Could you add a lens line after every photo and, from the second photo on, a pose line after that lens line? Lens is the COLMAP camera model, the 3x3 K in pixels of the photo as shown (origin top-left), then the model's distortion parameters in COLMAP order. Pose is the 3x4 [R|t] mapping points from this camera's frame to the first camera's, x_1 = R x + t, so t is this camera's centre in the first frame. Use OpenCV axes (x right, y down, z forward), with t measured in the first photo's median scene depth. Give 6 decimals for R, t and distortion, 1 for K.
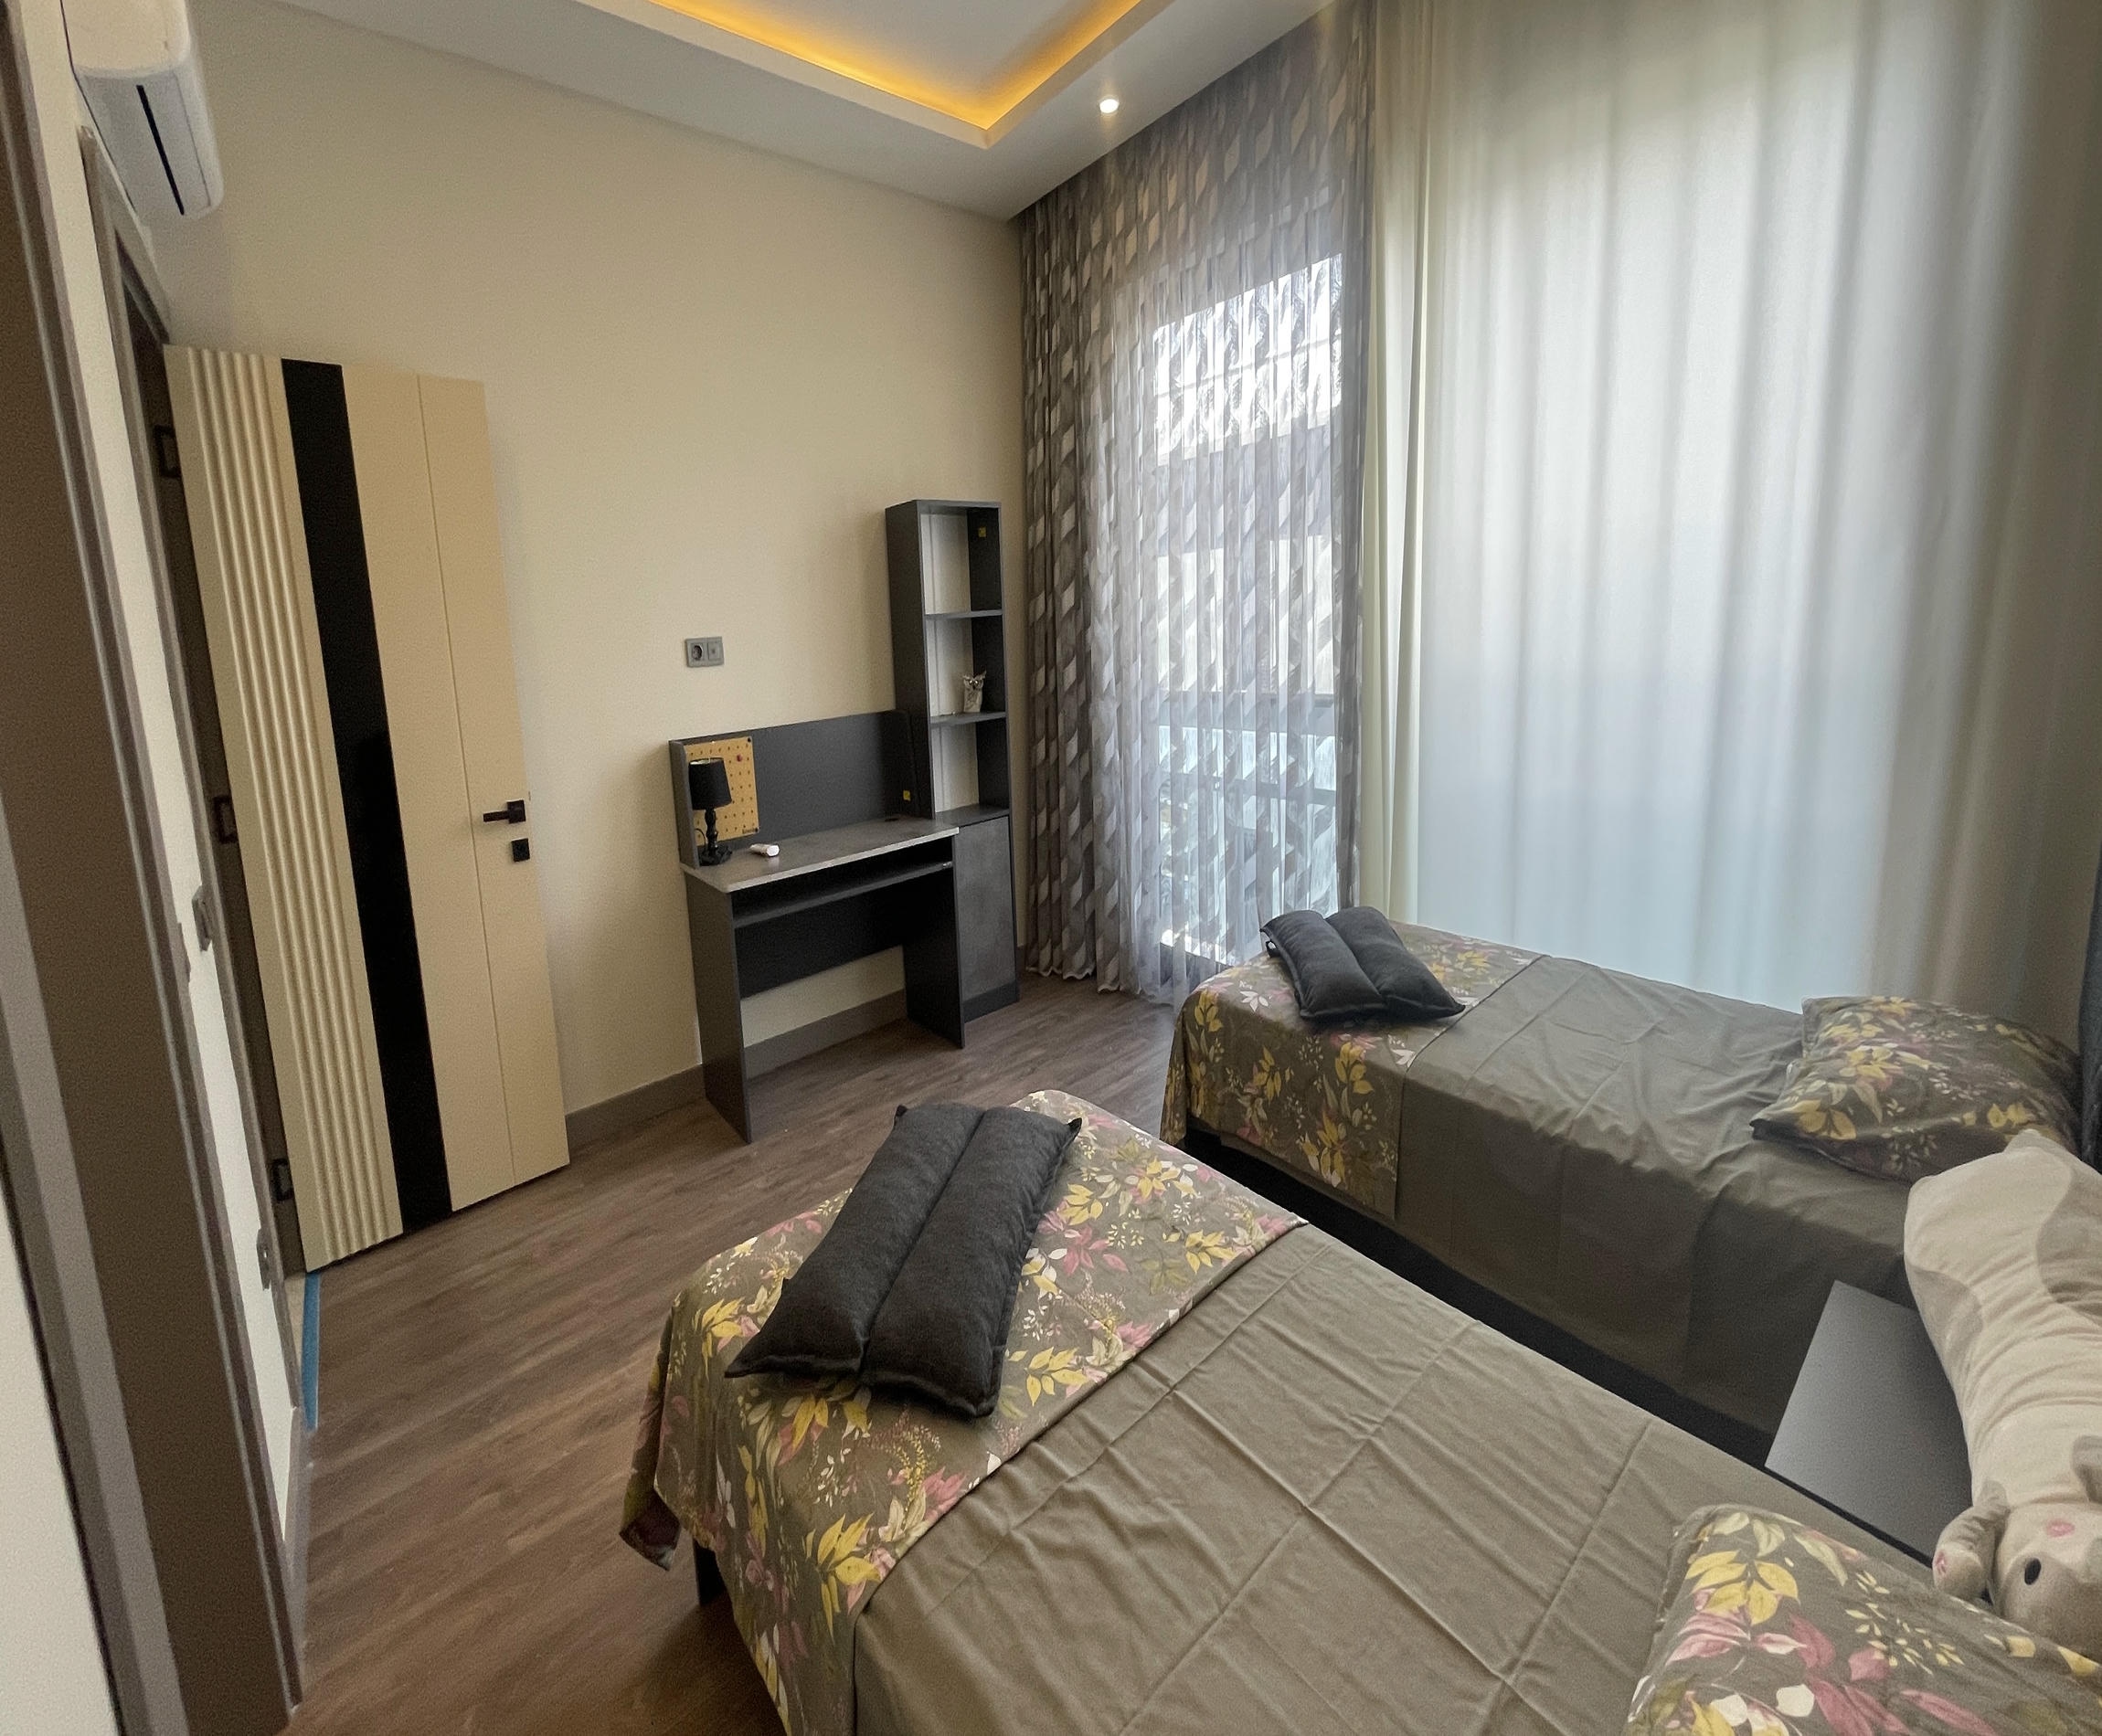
lens RADIAL K [[863.6, 0, 1045.6], [0, 863.6, 731.0], [0, 0, 1]] dist [-0.001935, -0.000241]
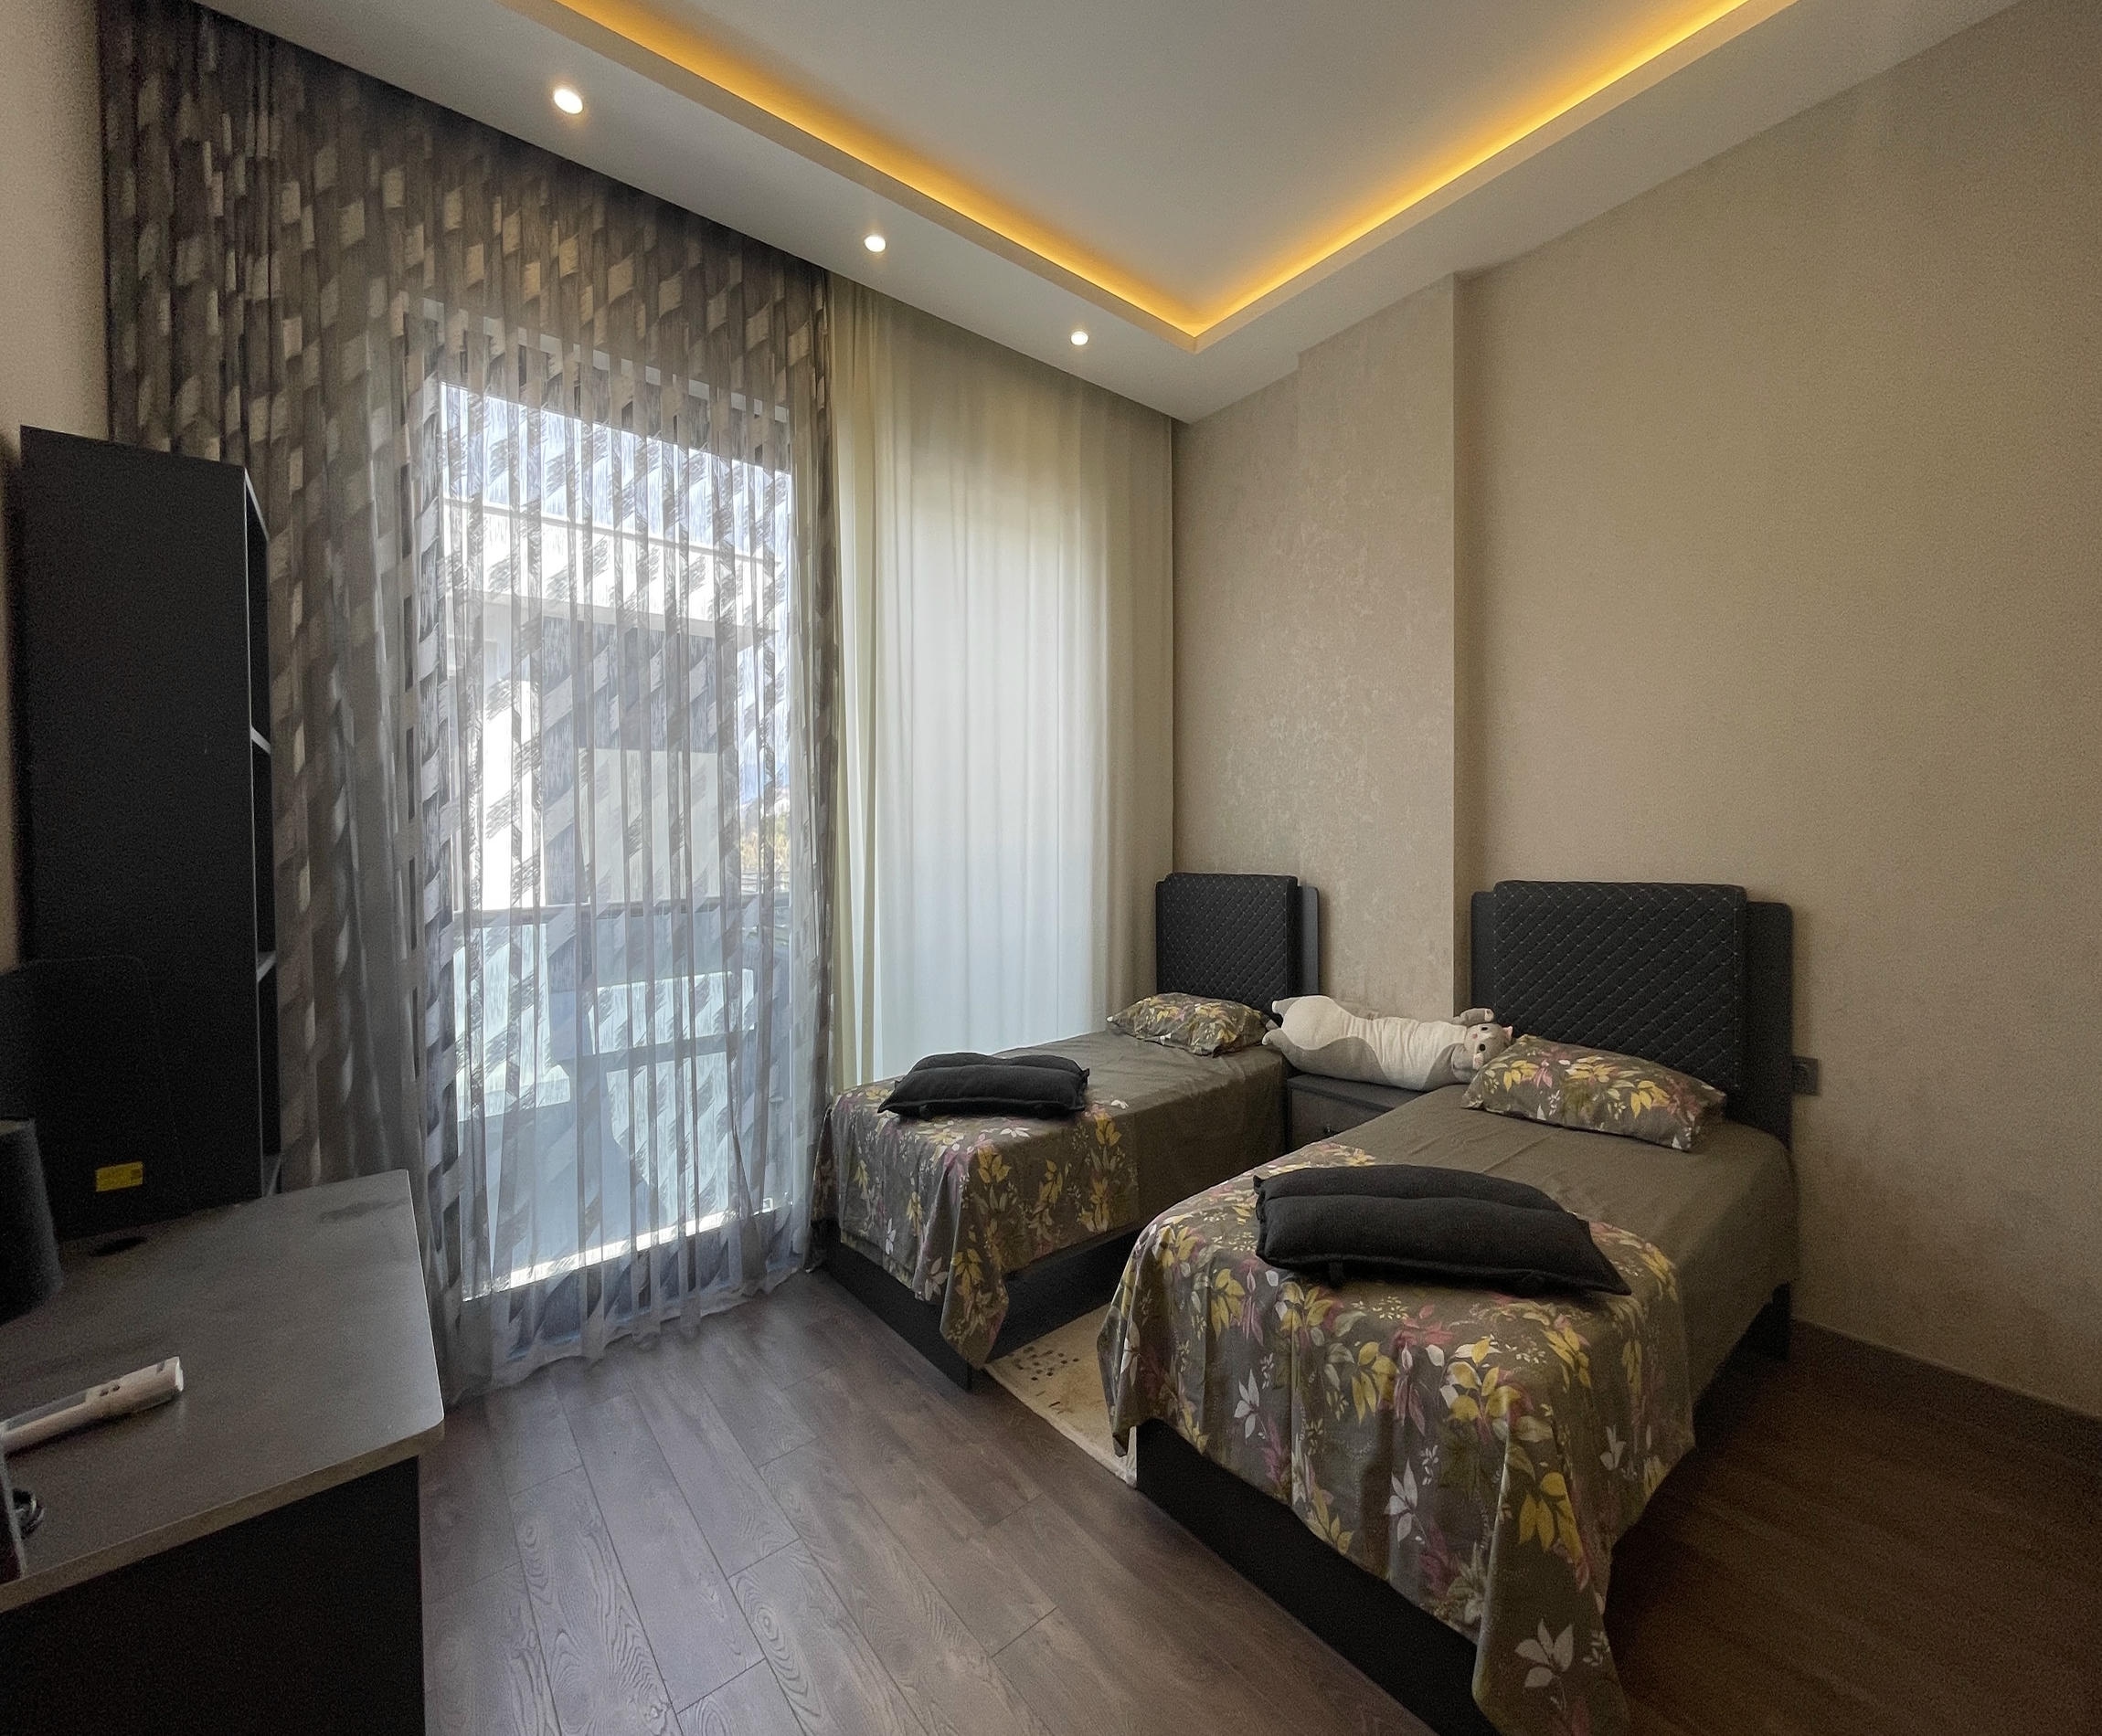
lens RADIAL K [[845.7, 0, 1051.0], [0, 845.7, 868.0], [0, 0, 1]] dist [0.000255, 0.000026]
pose [[0.014564, 0.021989, 0.999652, -0.900899], [0.138822, 0.990031, -0.023800, 0.007466], [-0.990210, 0.139120, 0.011366, 0.944373]]
